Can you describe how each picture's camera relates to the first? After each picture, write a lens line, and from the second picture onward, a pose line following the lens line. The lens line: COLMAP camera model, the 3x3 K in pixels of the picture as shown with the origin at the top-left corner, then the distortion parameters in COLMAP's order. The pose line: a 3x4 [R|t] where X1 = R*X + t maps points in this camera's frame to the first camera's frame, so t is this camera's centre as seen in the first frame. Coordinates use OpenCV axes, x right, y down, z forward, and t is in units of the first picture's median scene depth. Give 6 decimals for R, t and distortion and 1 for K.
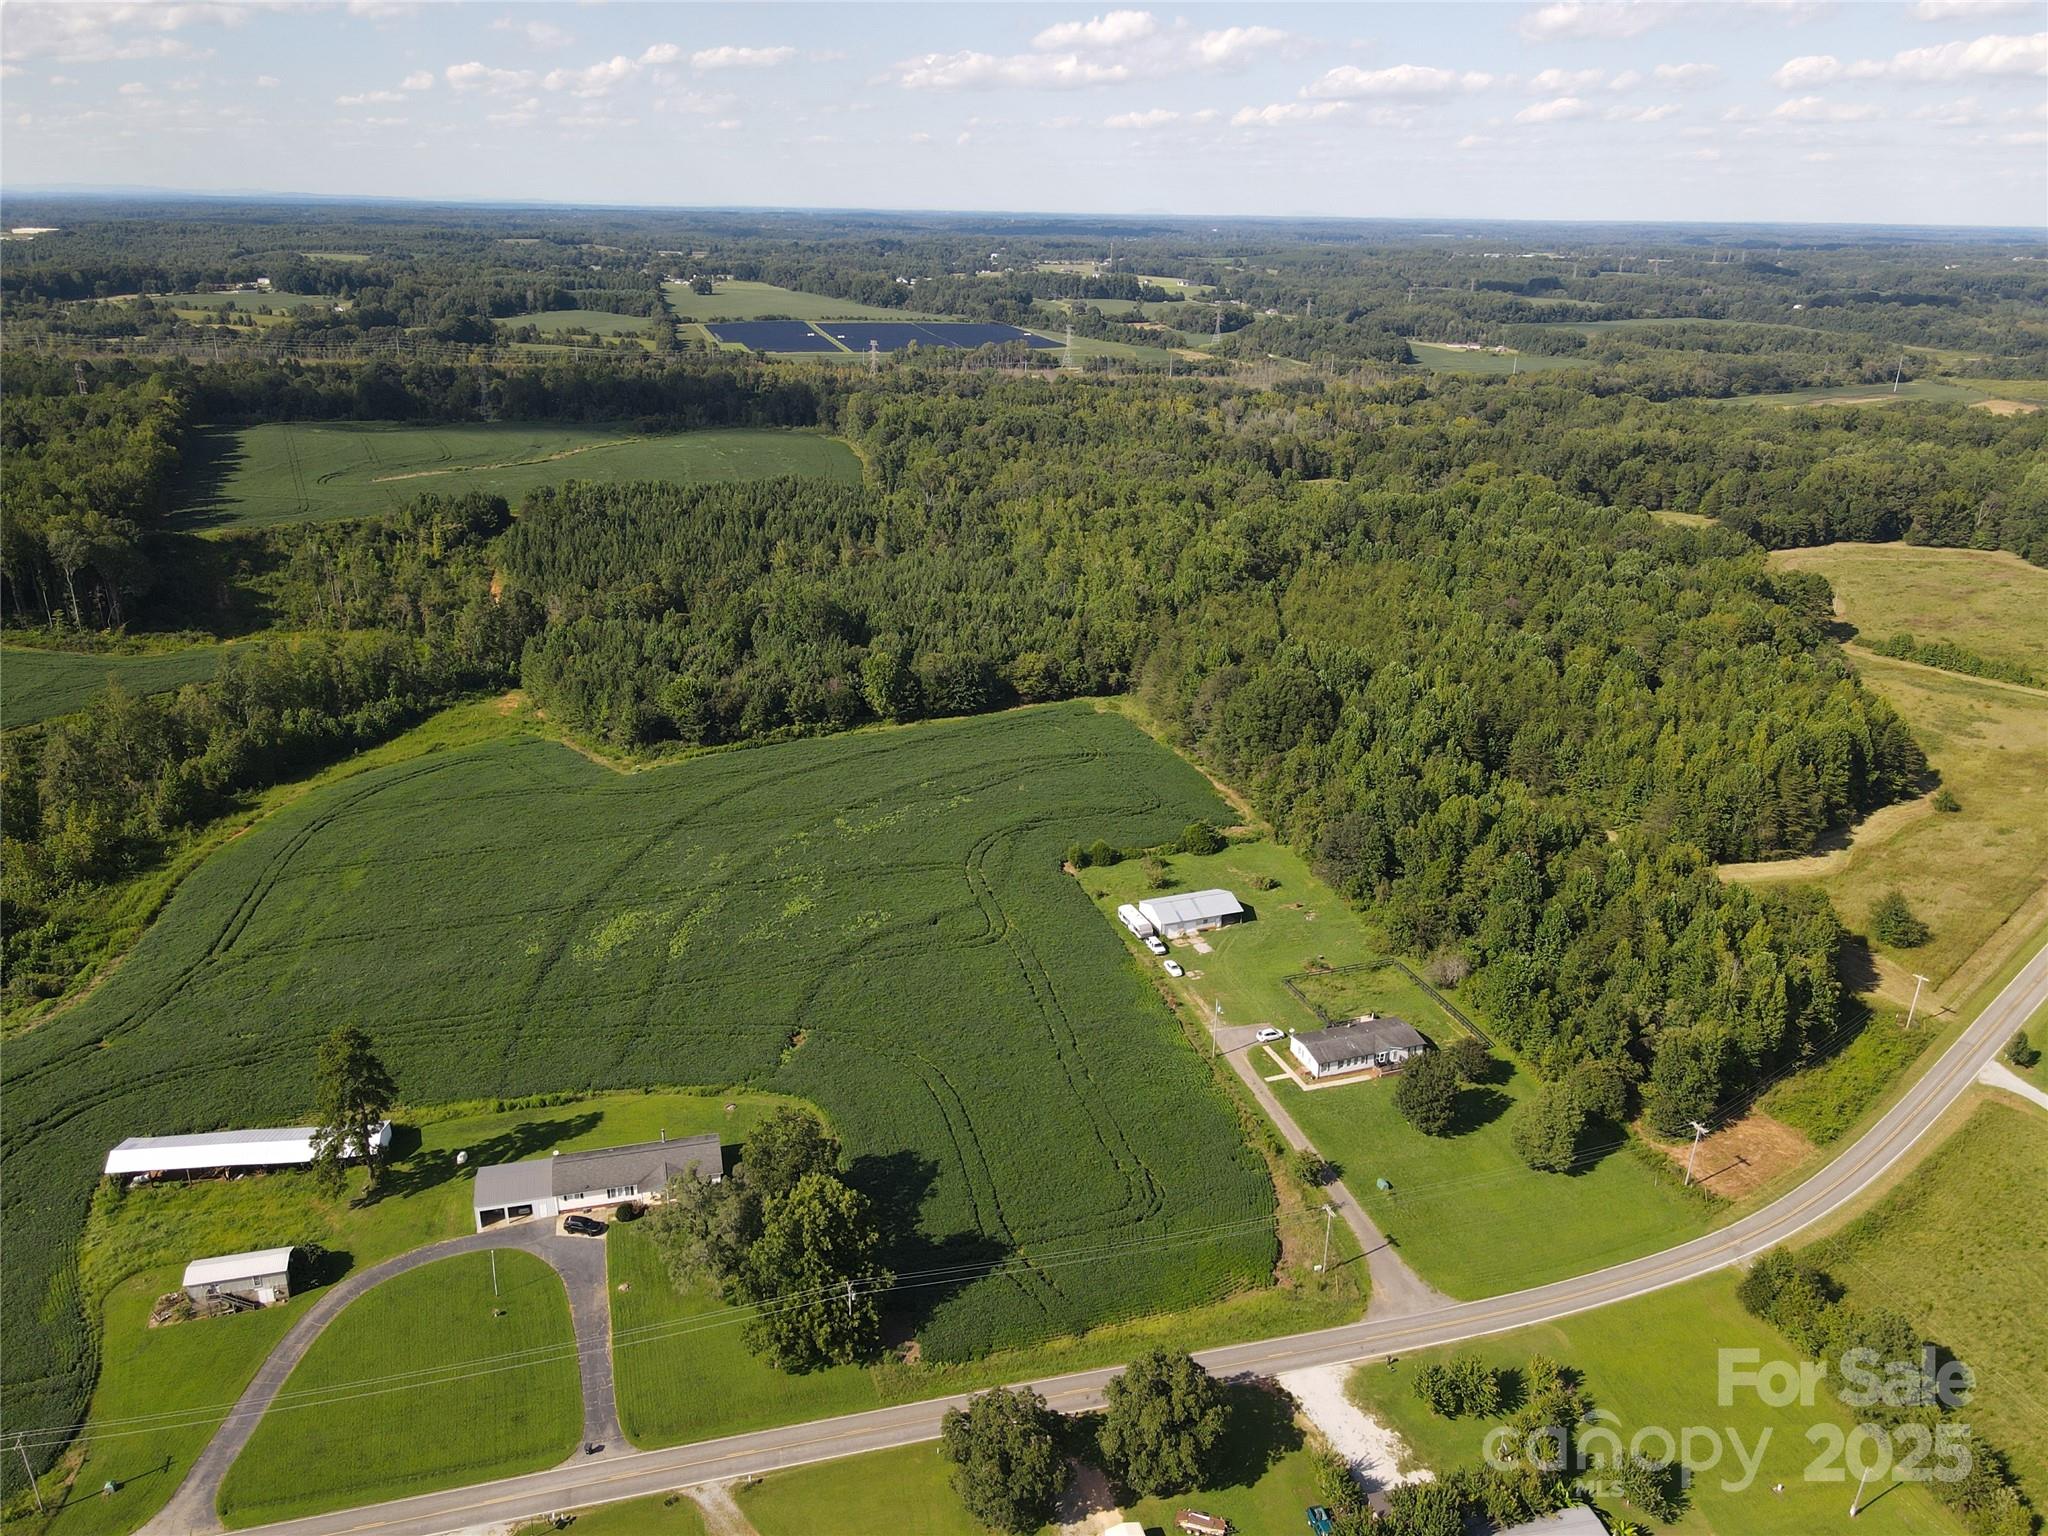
lens RADIAL K [[1491.9, 0, 1021.6], [0, 1491.9, 795.4], [0, 0, 1]] dist [0.001307, 0.023441]
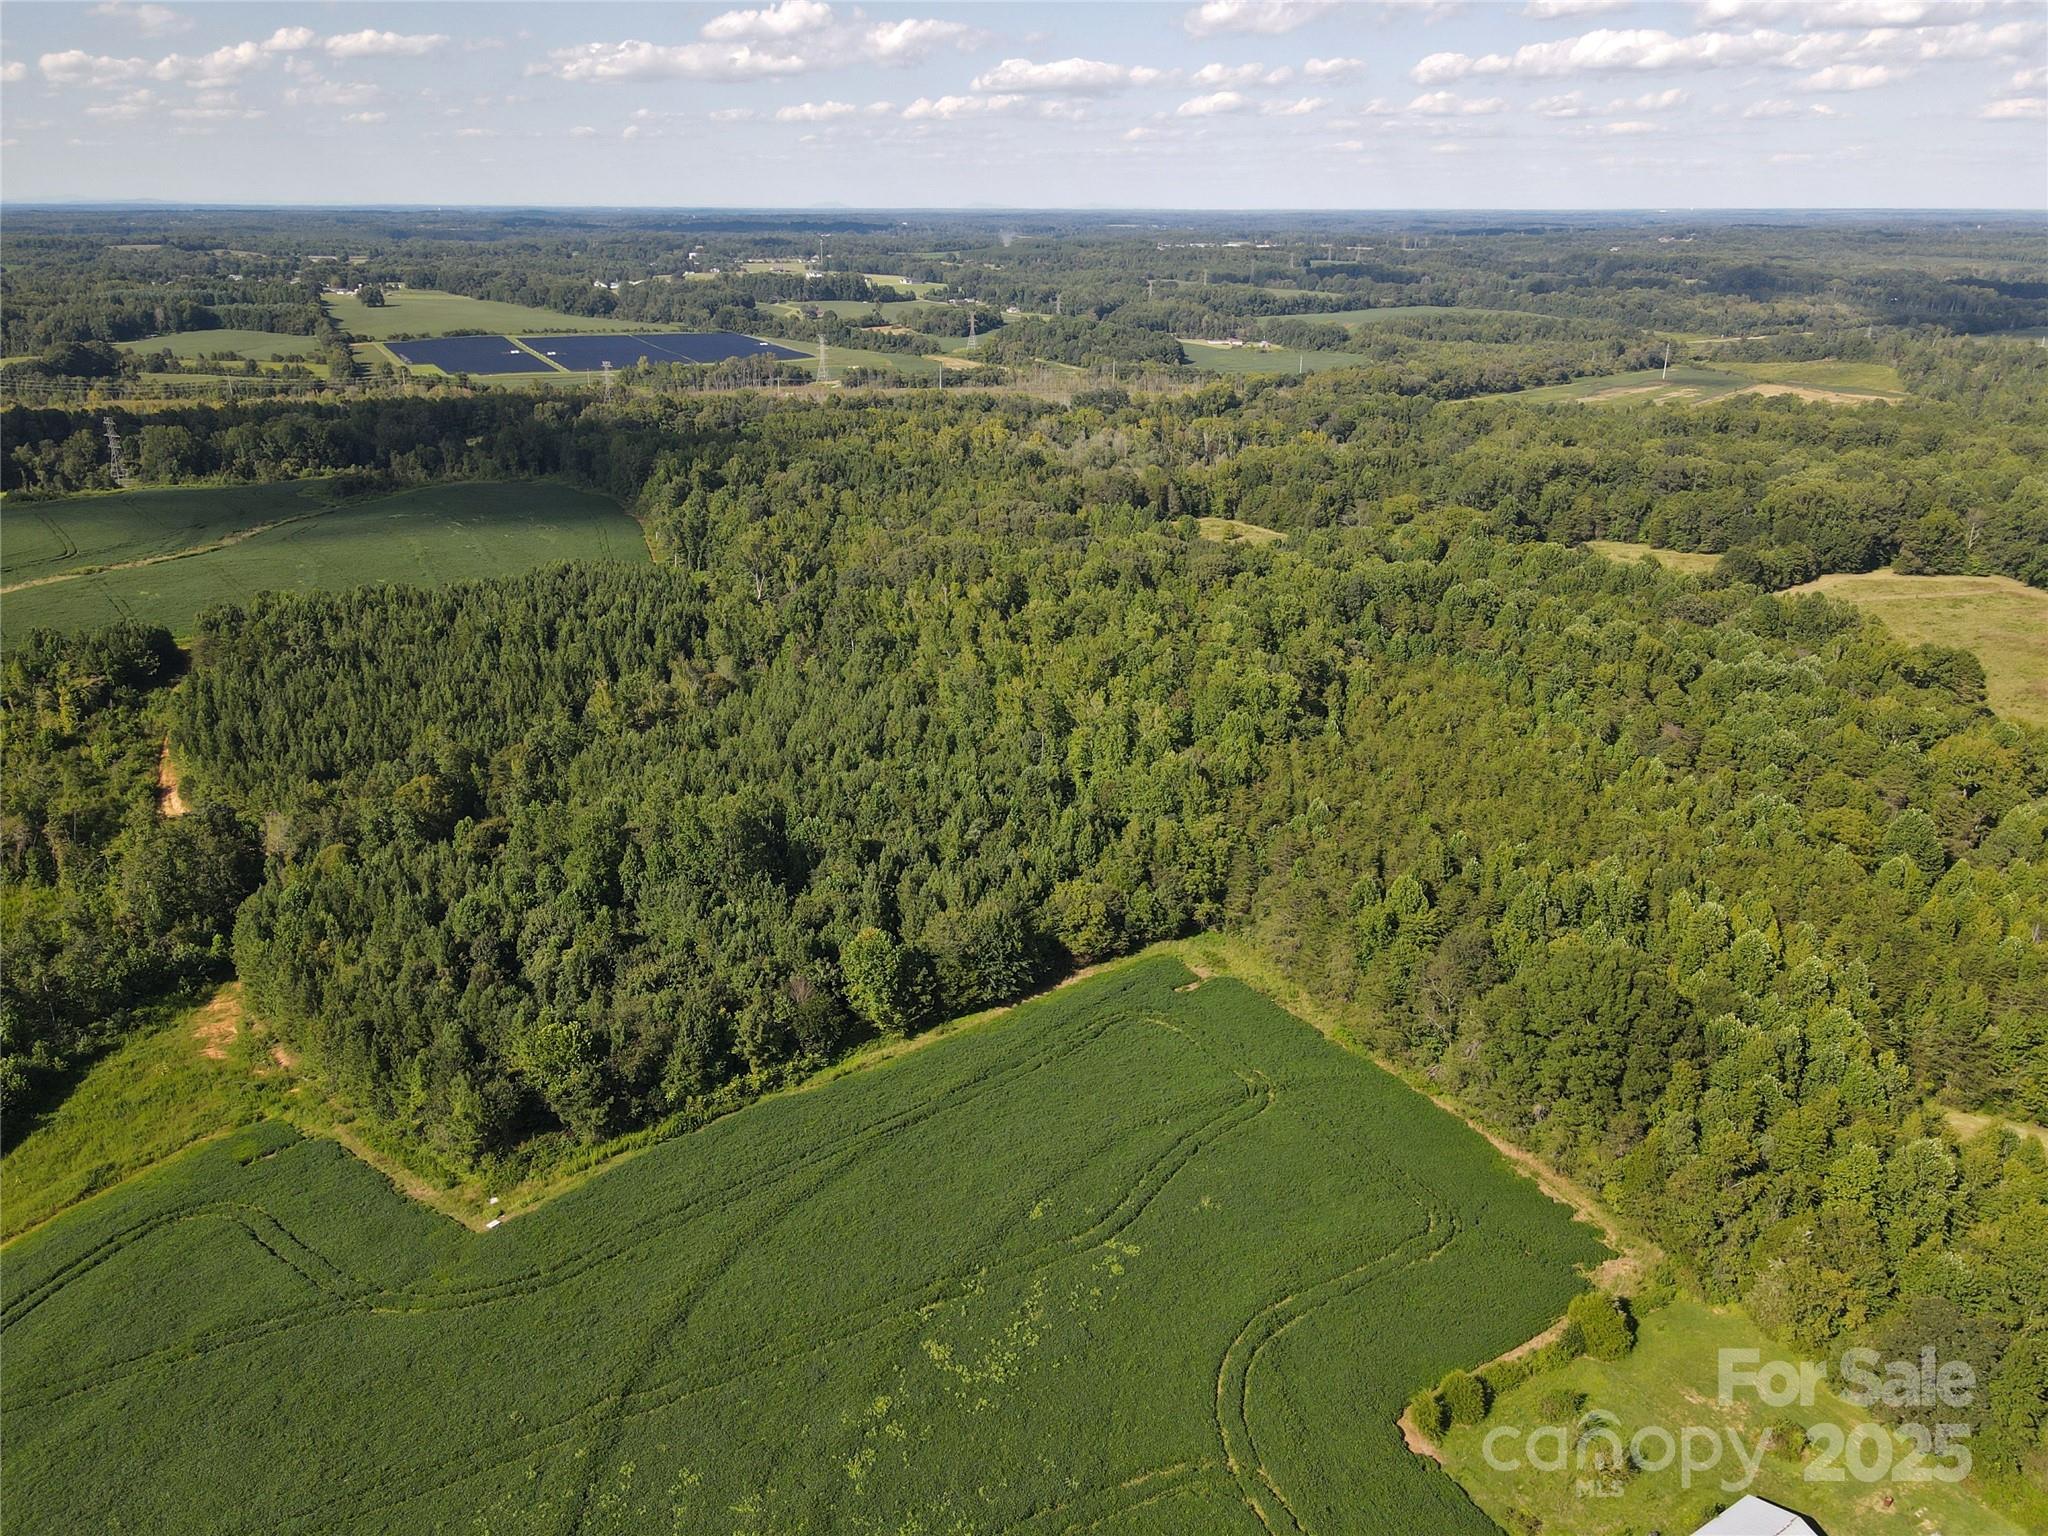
lens RADIAL K [[1502.9, 0, 1024.0], [0, 1502.9, 768.0], [0, 0, 1]] dist [0.003644, 0.022227]
pose [[0.979339, -0.082764, 0.184515, -0.034420], [0.085432, 0.996323, -0.006539, -0.036943], [-0.183295, 0.022168, 0.982808, 0.089997]]
